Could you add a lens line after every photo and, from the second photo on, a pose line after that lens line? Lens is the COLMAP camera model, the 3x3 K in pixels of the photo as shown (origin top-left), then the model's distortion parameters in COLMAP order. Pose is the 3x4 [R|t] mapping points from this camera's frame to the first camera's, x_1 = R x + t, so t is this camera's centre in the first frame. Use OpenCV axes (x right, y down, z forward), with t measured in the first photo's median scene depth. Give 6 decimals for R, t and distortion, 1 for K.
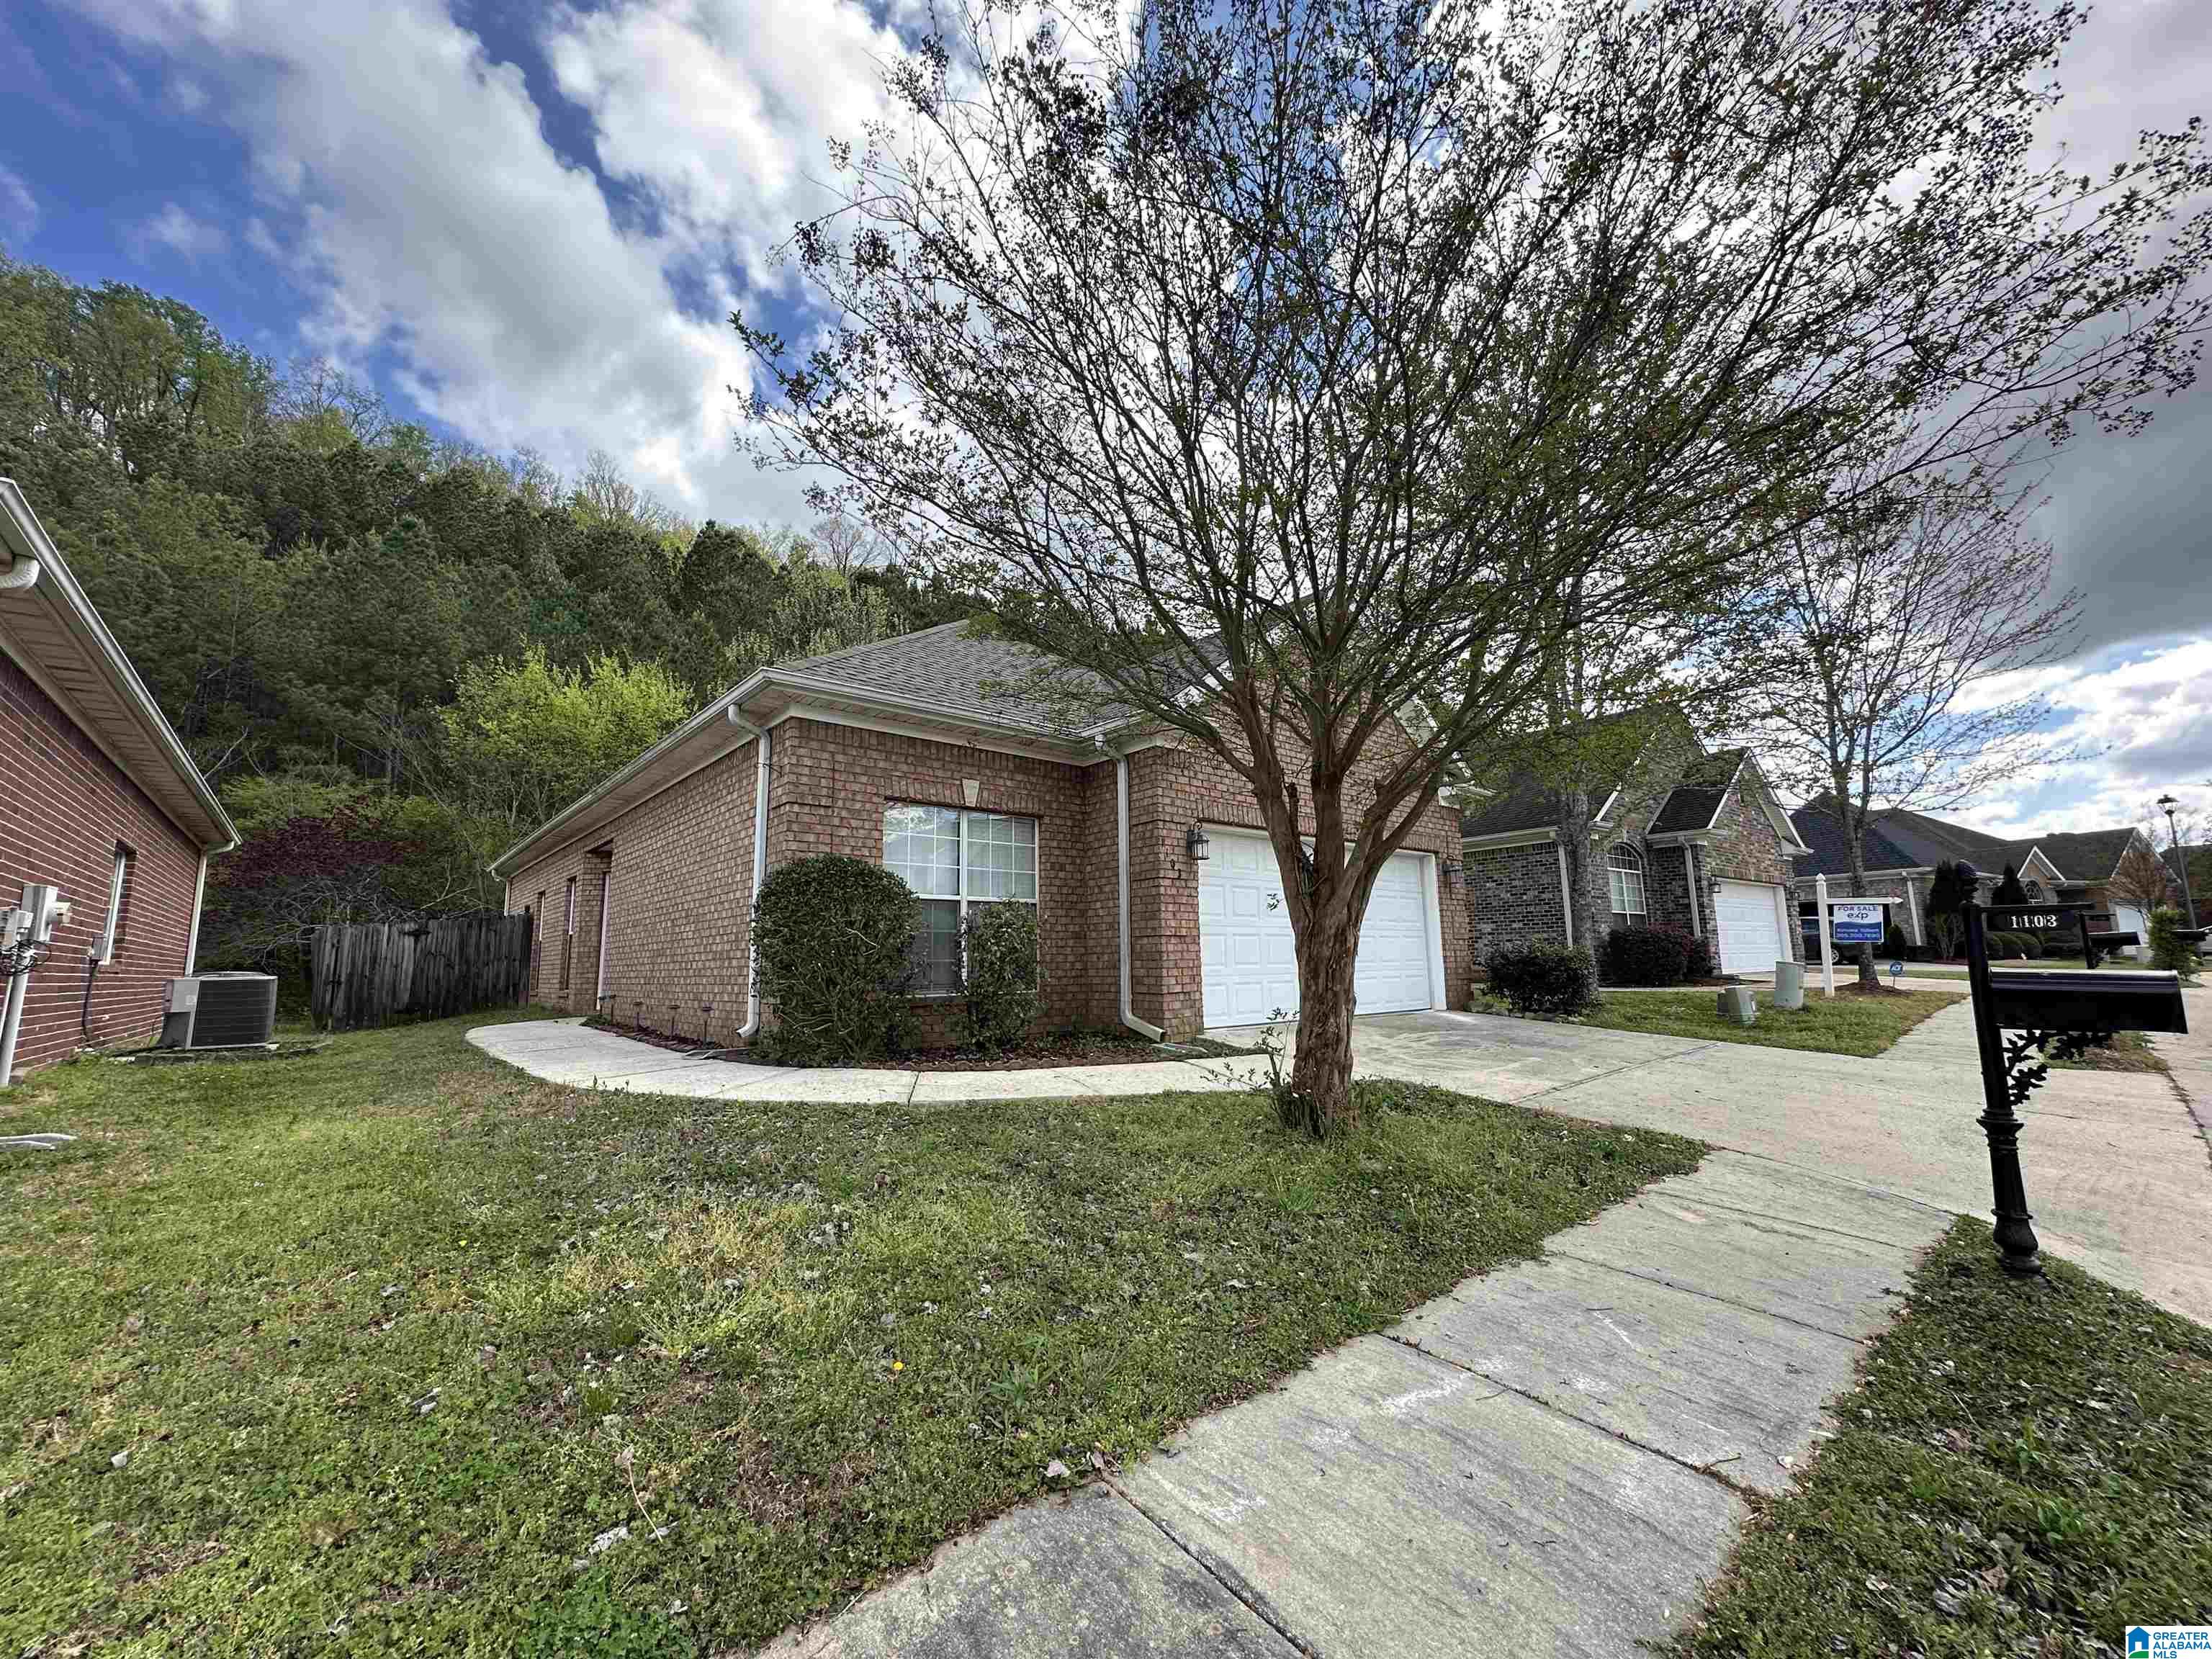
lens RADIAL K [[883.8, 0, 1112.4], [0, 883.8, 840.5], [0, 0, 1]] dist [-0.000579, -0.000004]
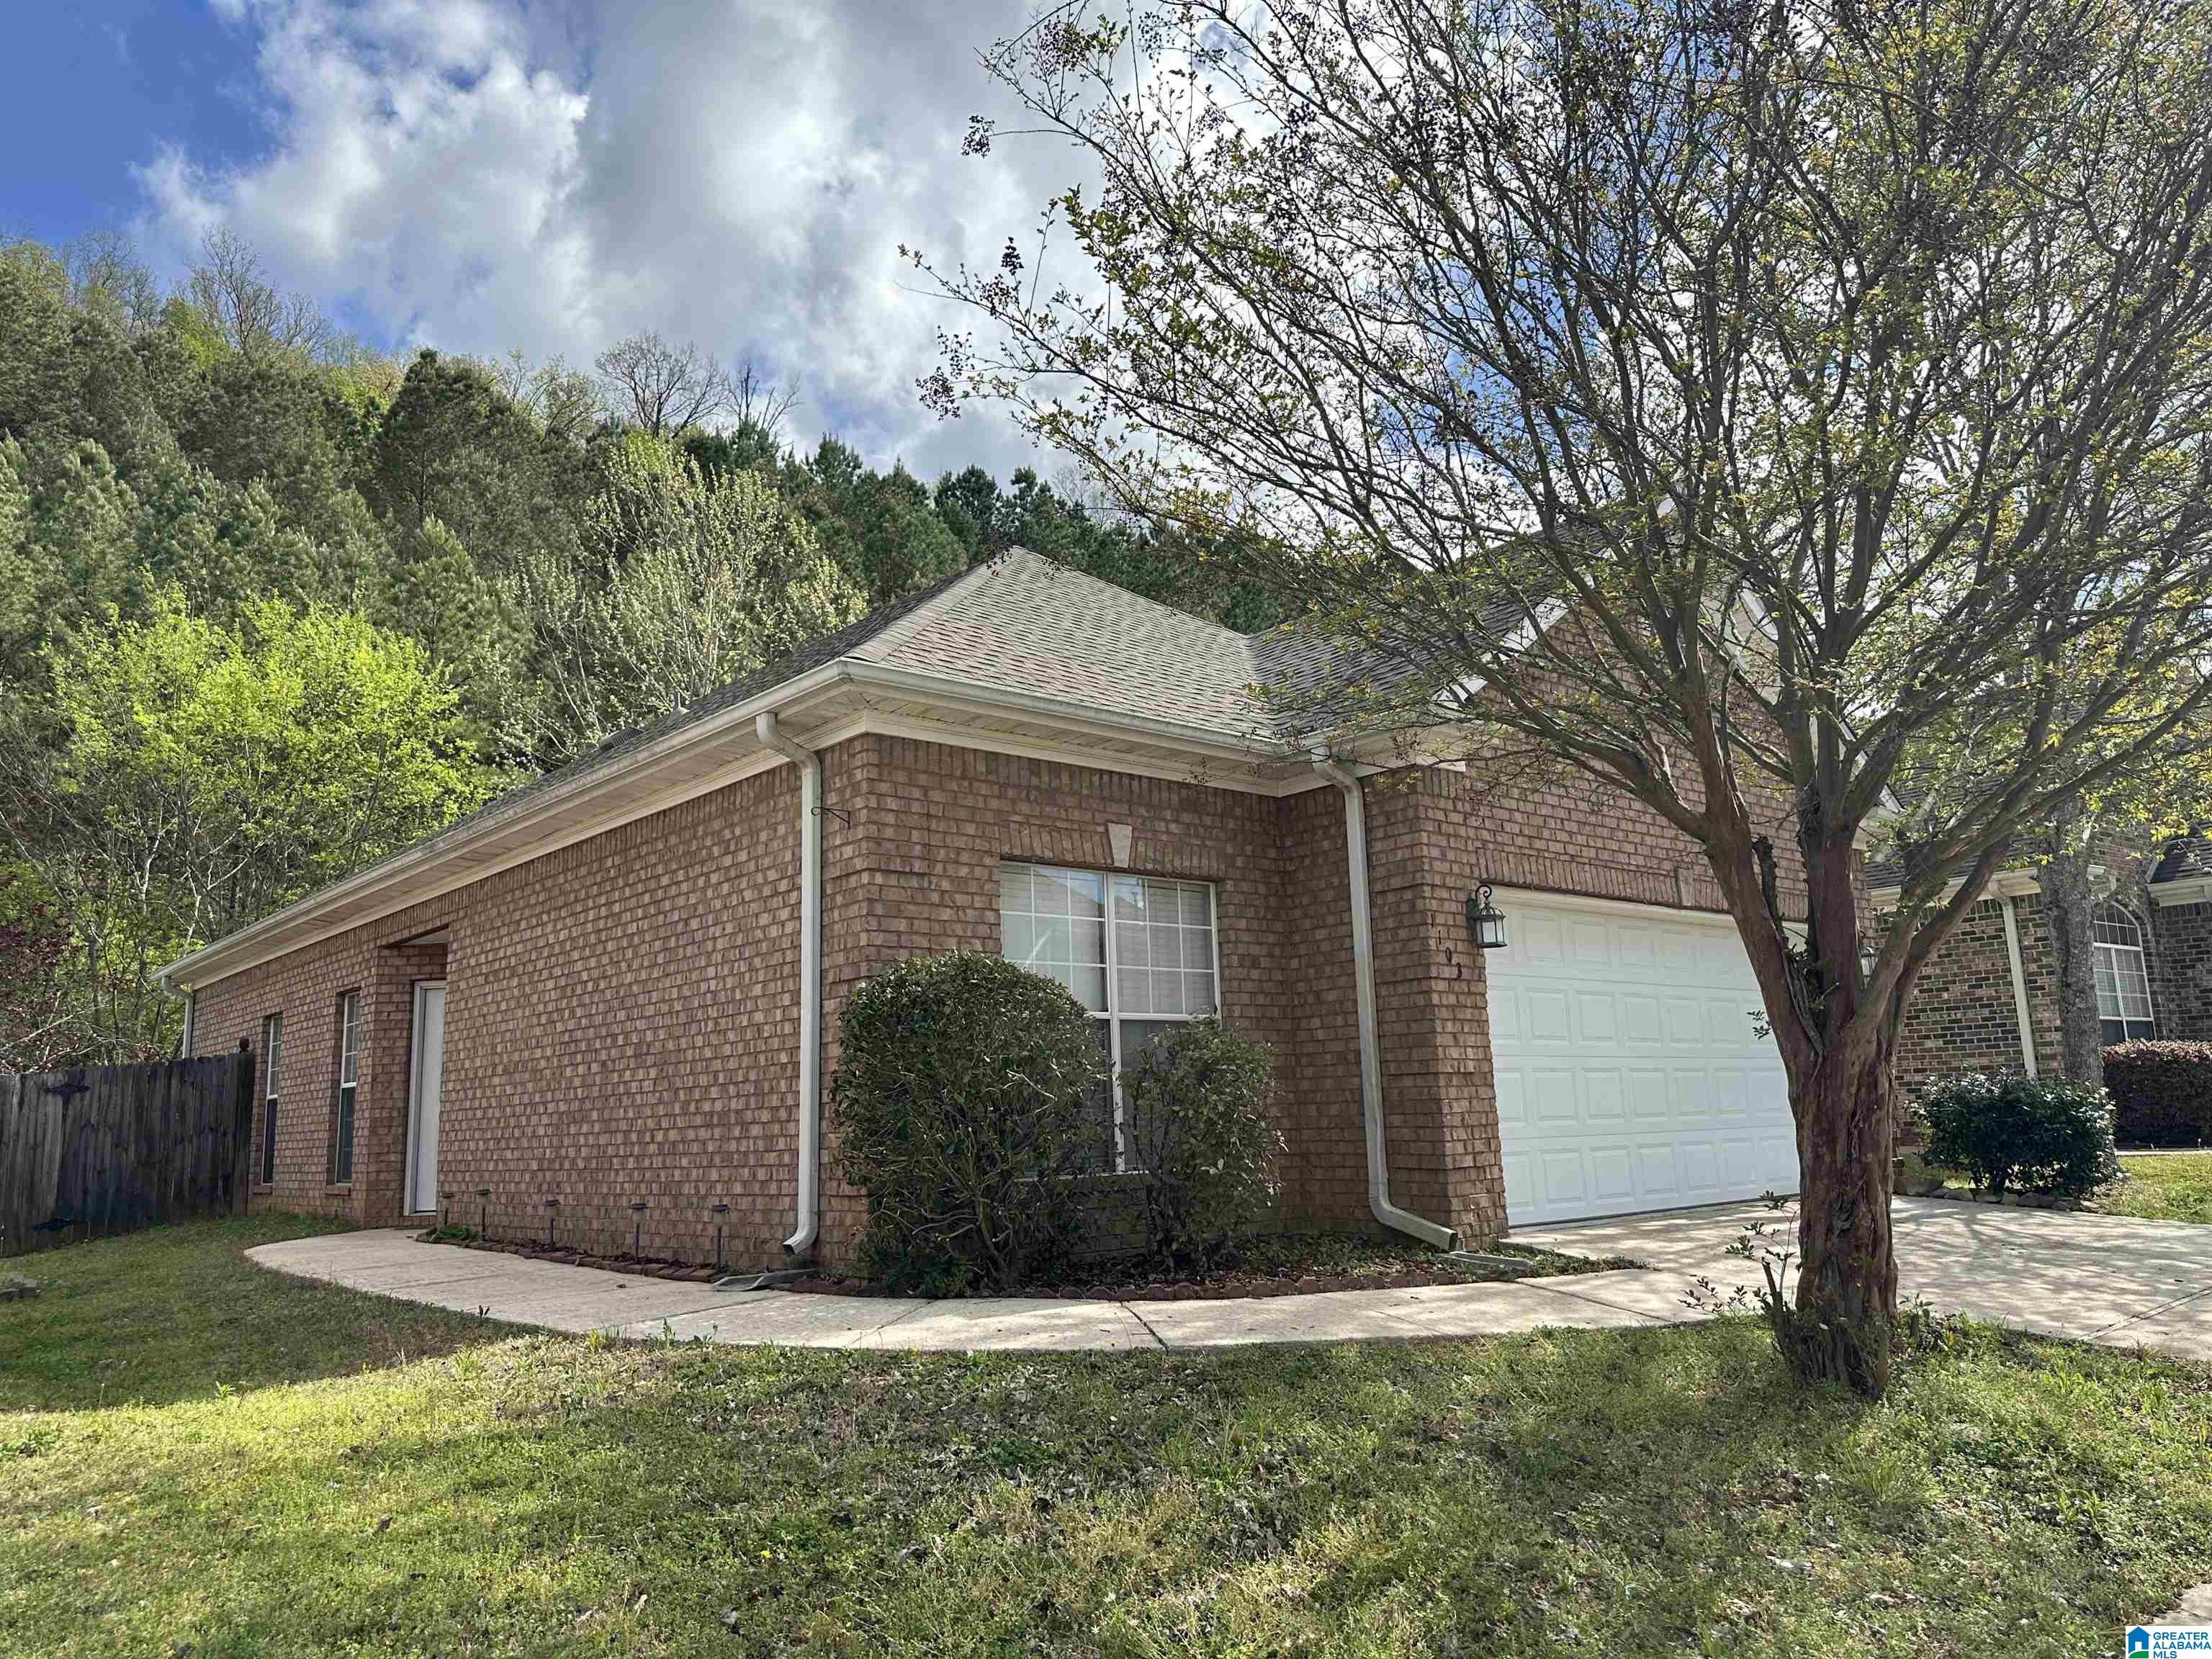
lens RADIAL K [[1550.4, 0, 1121.5], [0, 1550.4, 837.8], [0, 0, 1]] dist [0.135127, -0.206671]
pose [[0.999866, -0.016047, 0.003154, -0.160017], [0.016157, 0.999126, -0.038543, -0.016894], [-0.002533, 0.038589, 0.999252, -0.087323]]
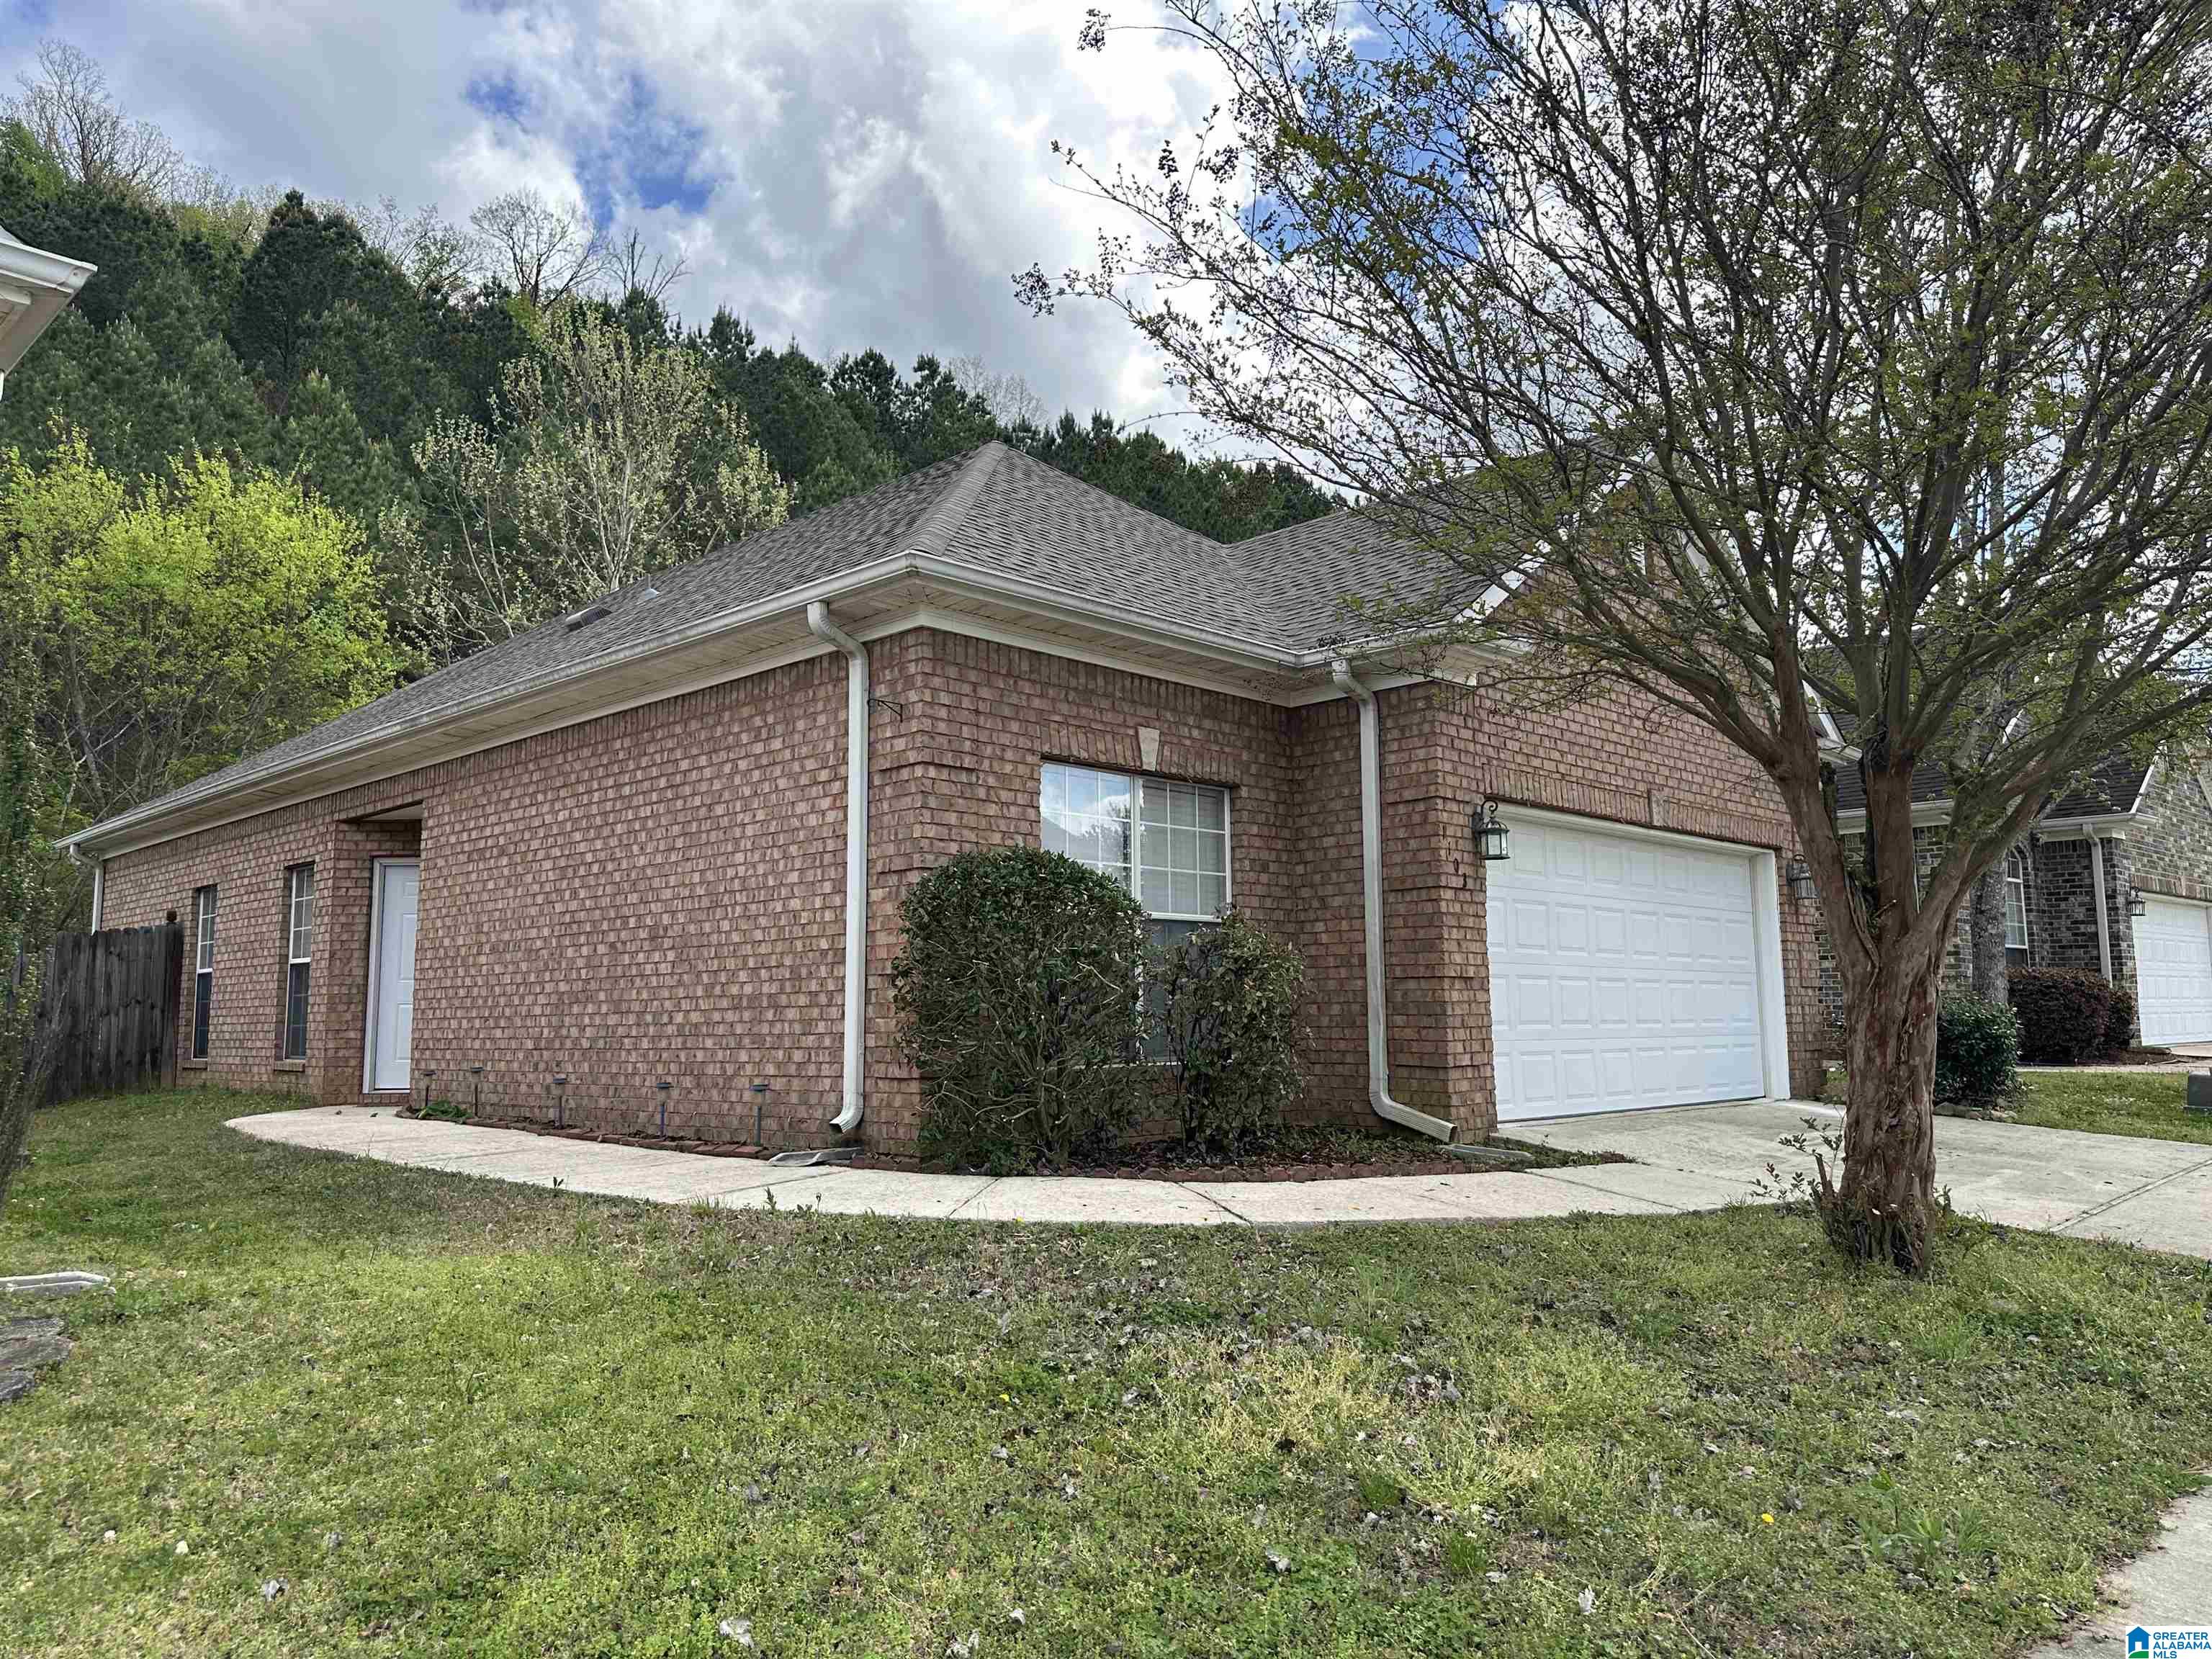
lens RADIAL K [[1550.4, 0, 1121.5], [0, 1550.4, 837.8], [0, 0, 1]] dist [0.135127, -0.206671]
pose [[0.996267, 0.017939, 0.084445, -0.267475], [-0.019895, 0.999551, 0.022386, -0.014209], [-0.084005, -0.023982, 0.996177, -0.107360]]
